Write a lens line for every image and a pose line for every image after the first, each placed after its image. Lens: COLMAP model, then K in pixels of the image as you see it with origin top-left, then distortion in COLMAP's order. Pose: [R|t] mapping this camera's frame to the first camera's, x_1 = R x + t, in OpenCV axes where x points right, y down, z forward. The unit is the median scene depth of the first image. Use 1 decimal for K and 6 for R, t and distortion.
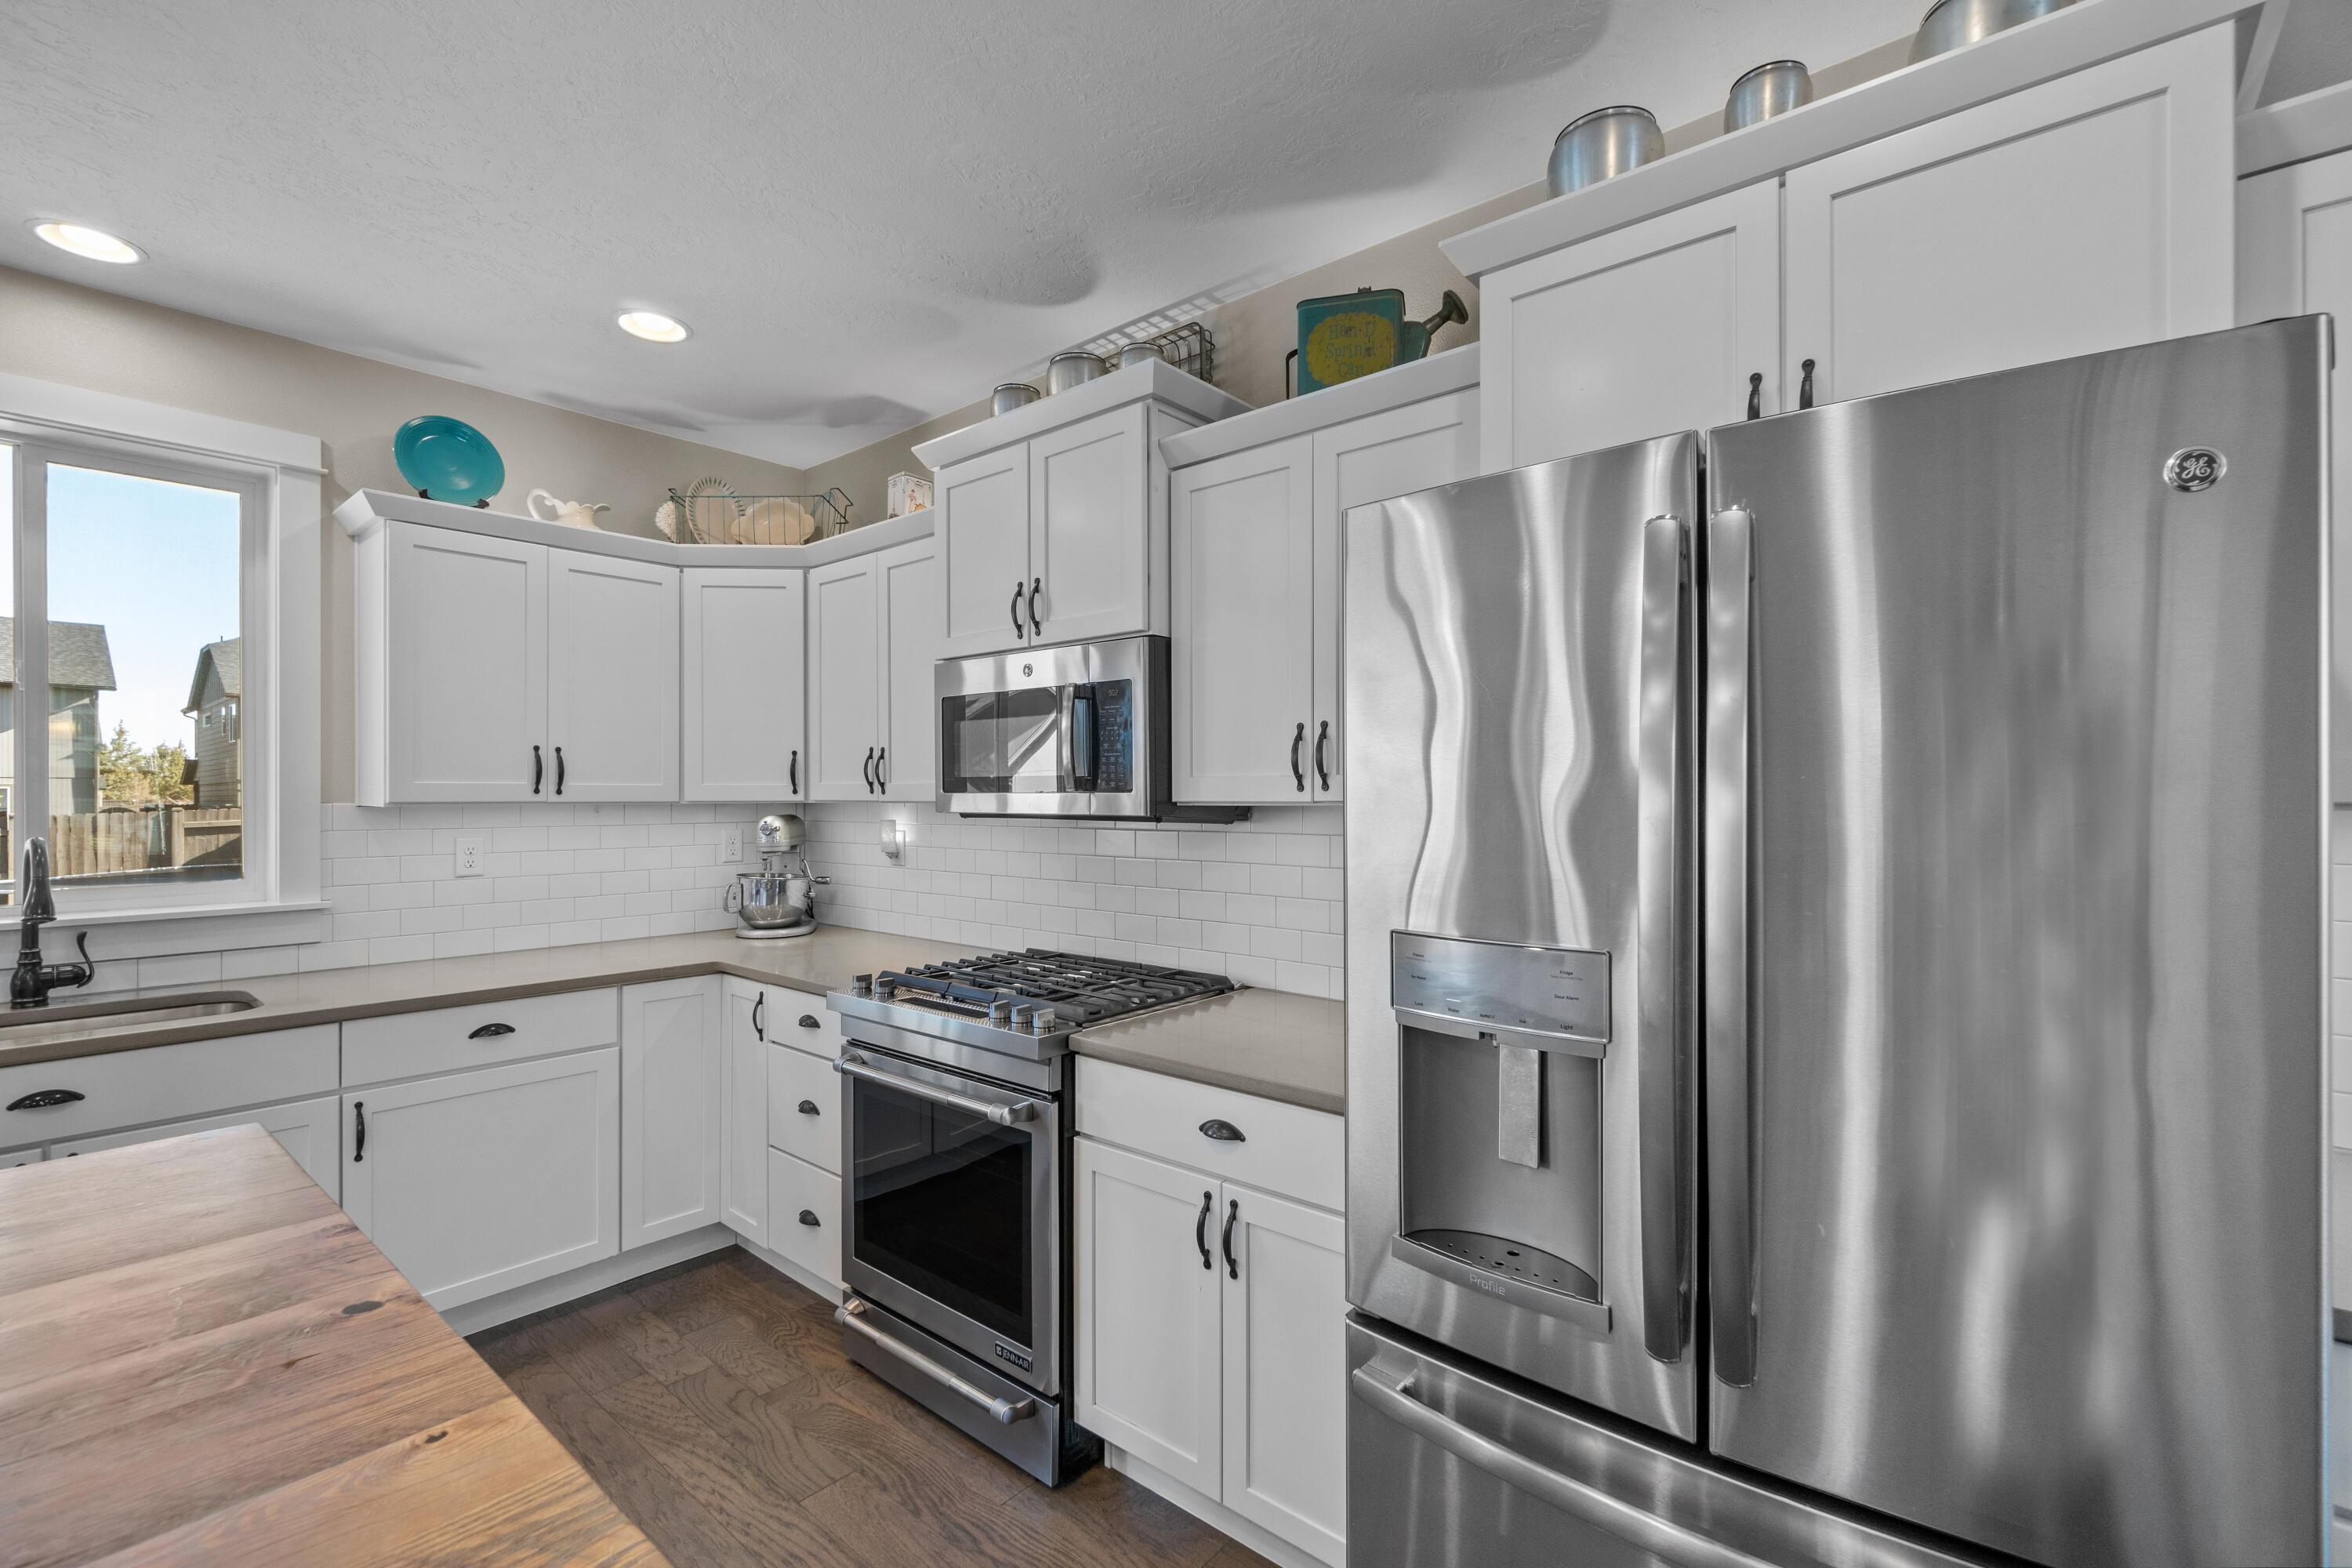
lens RADIAL K [[1029.0, 0, 1180.2], [0, 1029.0, 793.5], [0, 0, 1]] dist [0.003643, 0.001166]
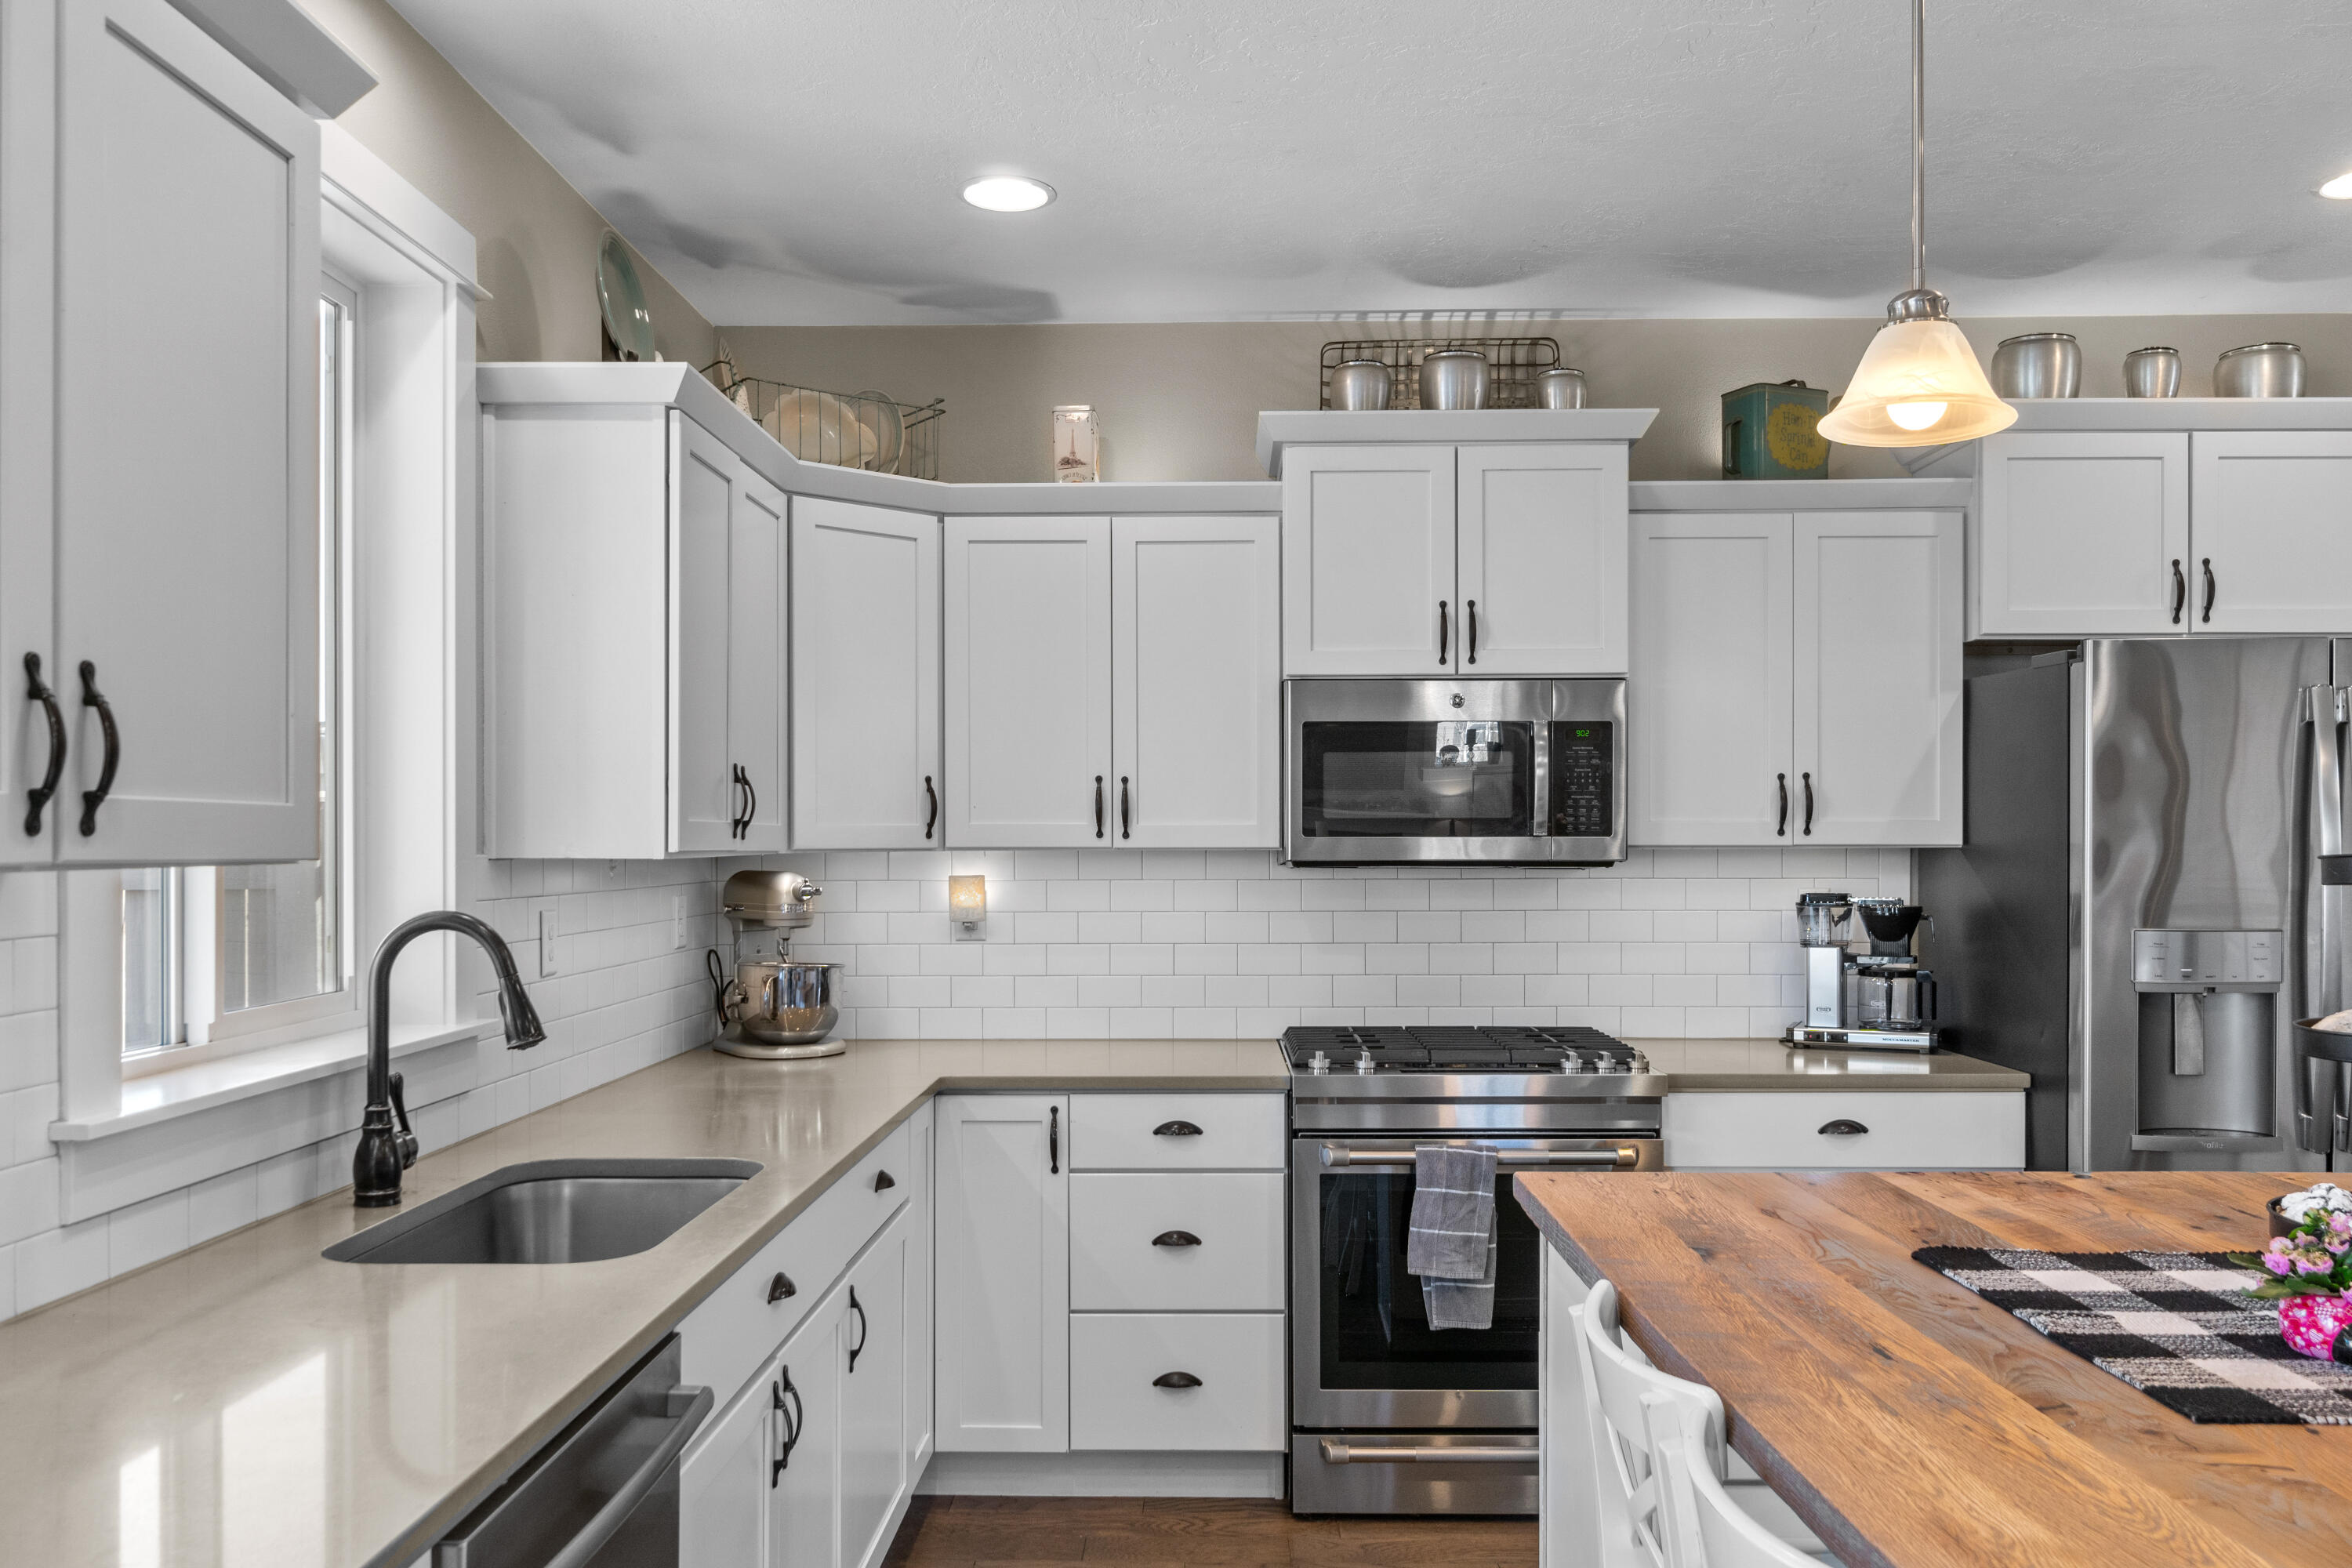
lens RADIAL K [[1861.2, 0, 1170.6], [0, 1861.2, 836.4], [0, 0, 1]] dist [0.008623, 0.005429]
pose [[0.764706, 0.000638, 0.644379, -1.320148], [0.000418, 0.999999, -0.001486, 0.001276], [-0.644379, 0.001405, 0.764705, -0.081070]]
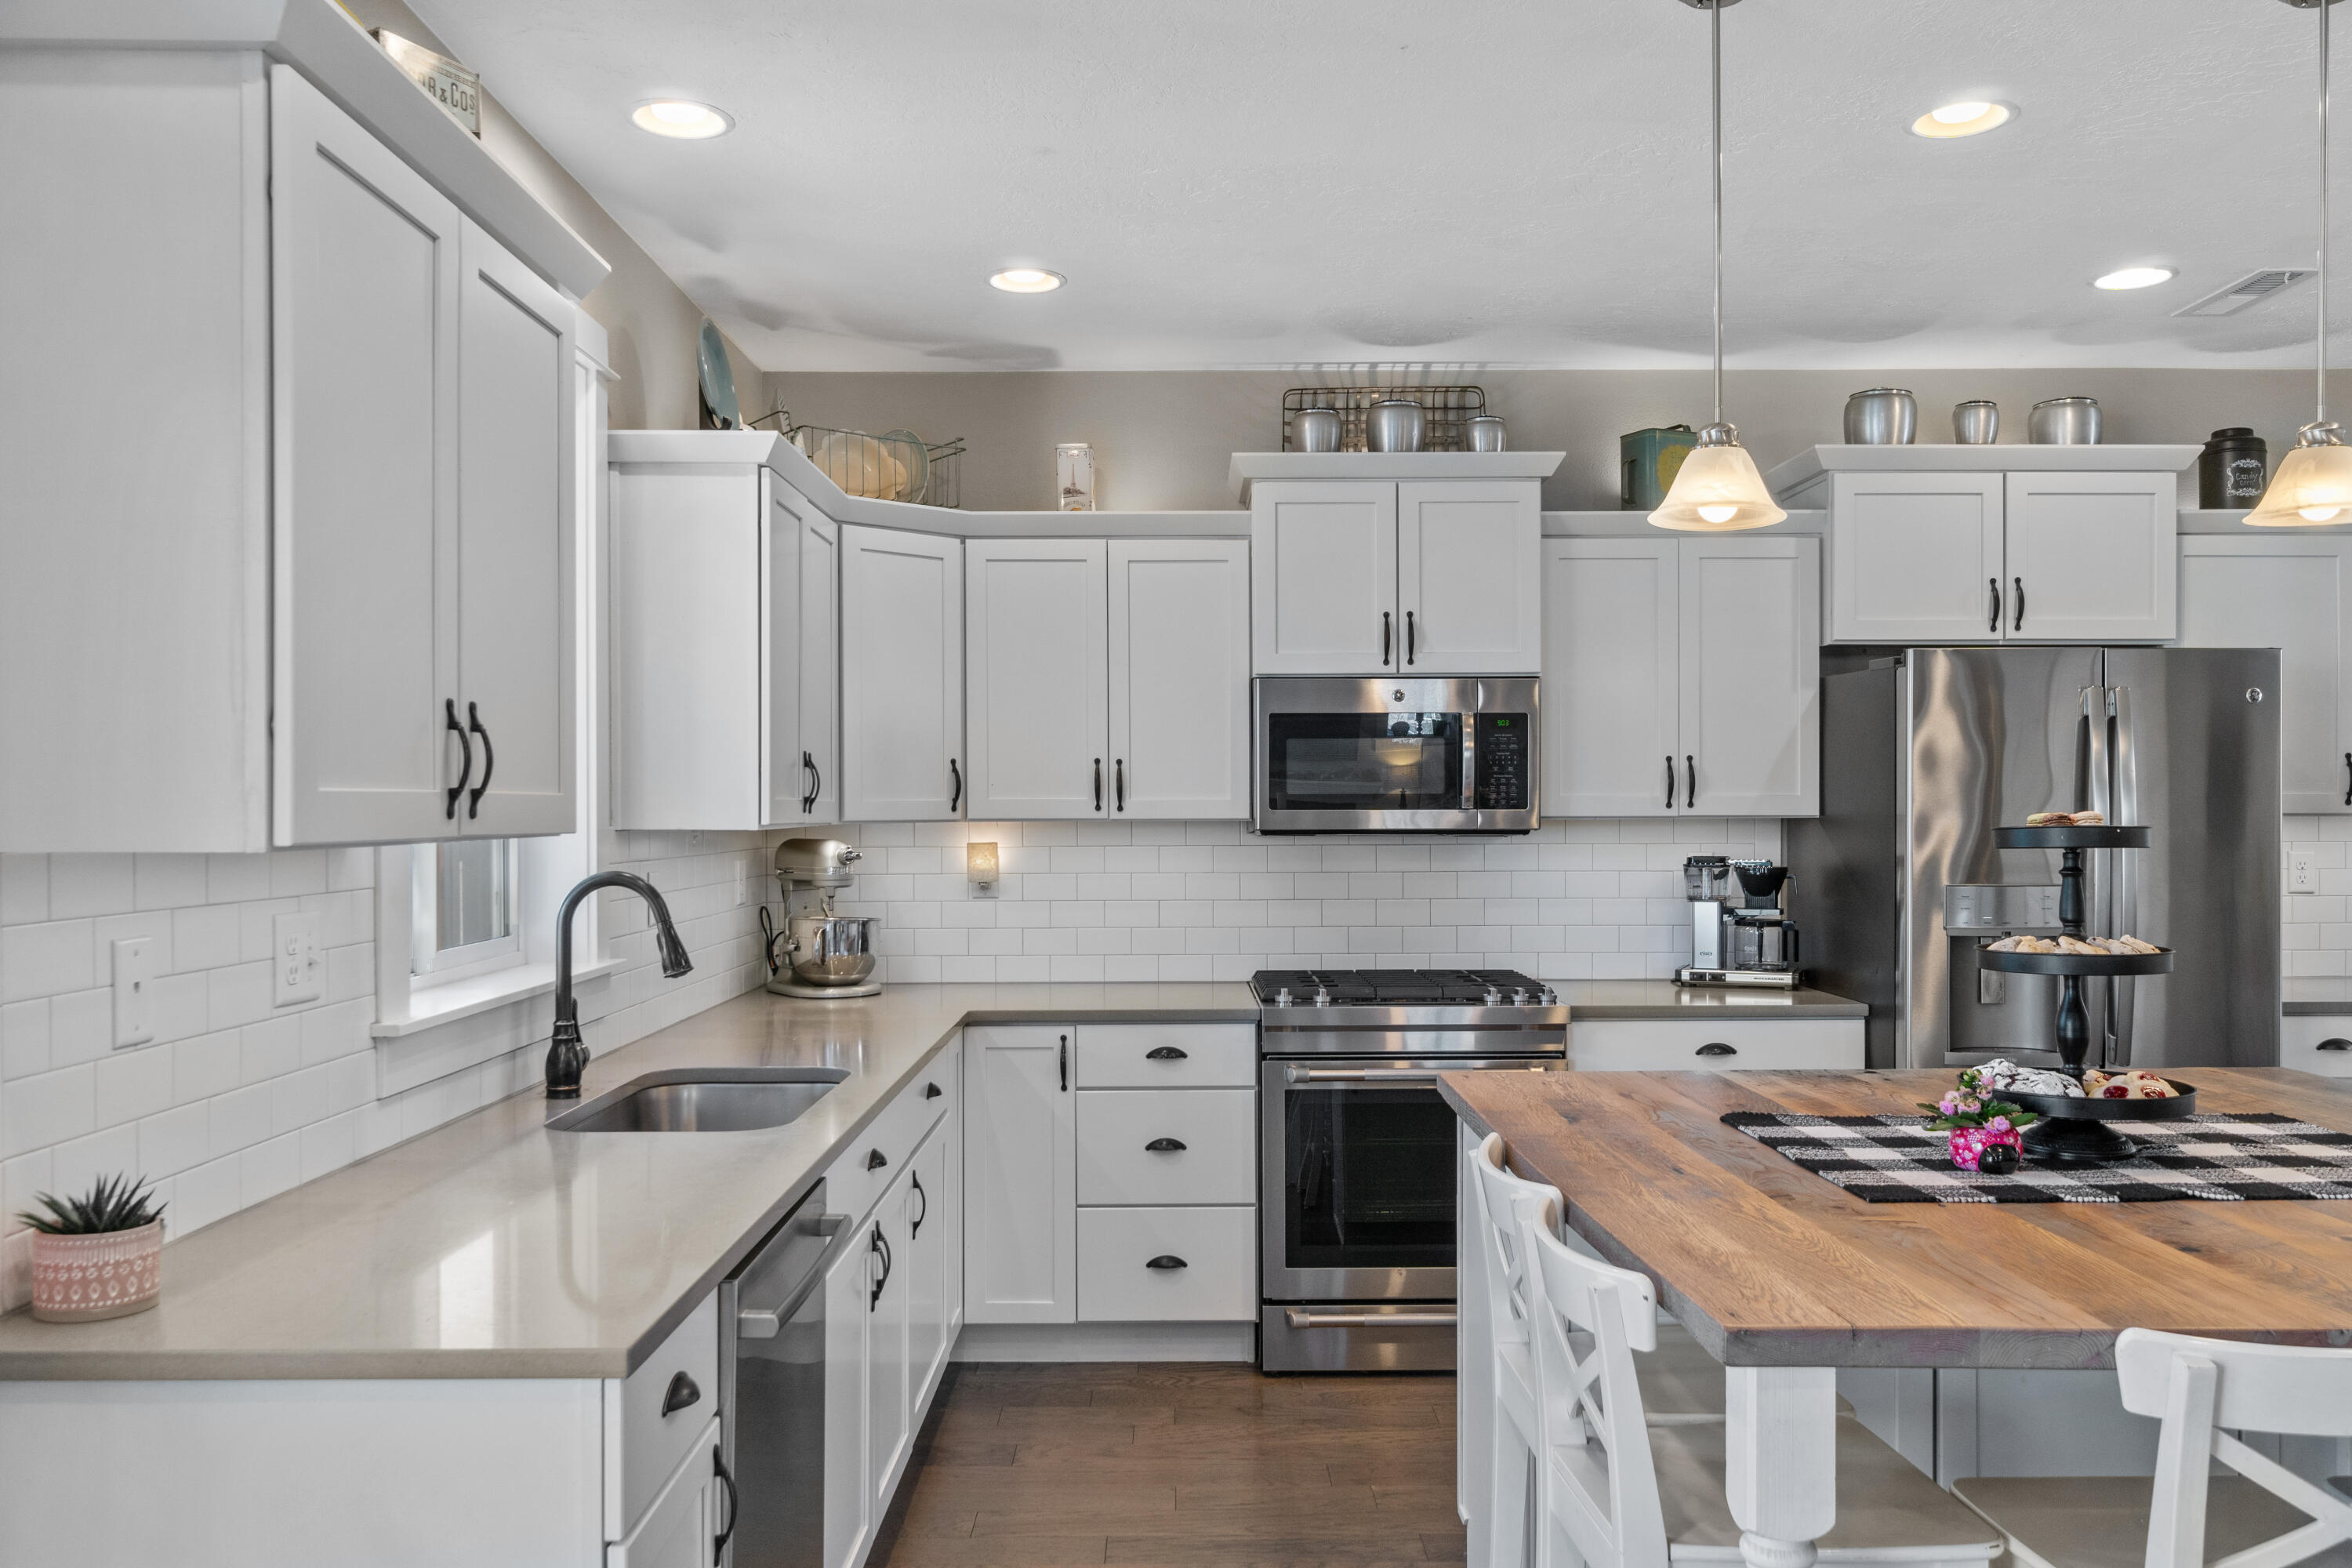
lens RADIAL K [[1861.2, 0, 1172.5], [0, 1861.2, 793.2], [0, 0, 1]] dist [0.008623, 0.005429]
pose [[0.748161, 0.002971, 0.663510, -1.534602], [0.001573, 0.999979, -0.006251, -0.005625], [-0.663515, 0.005720, 0.748141, -0.284729]]
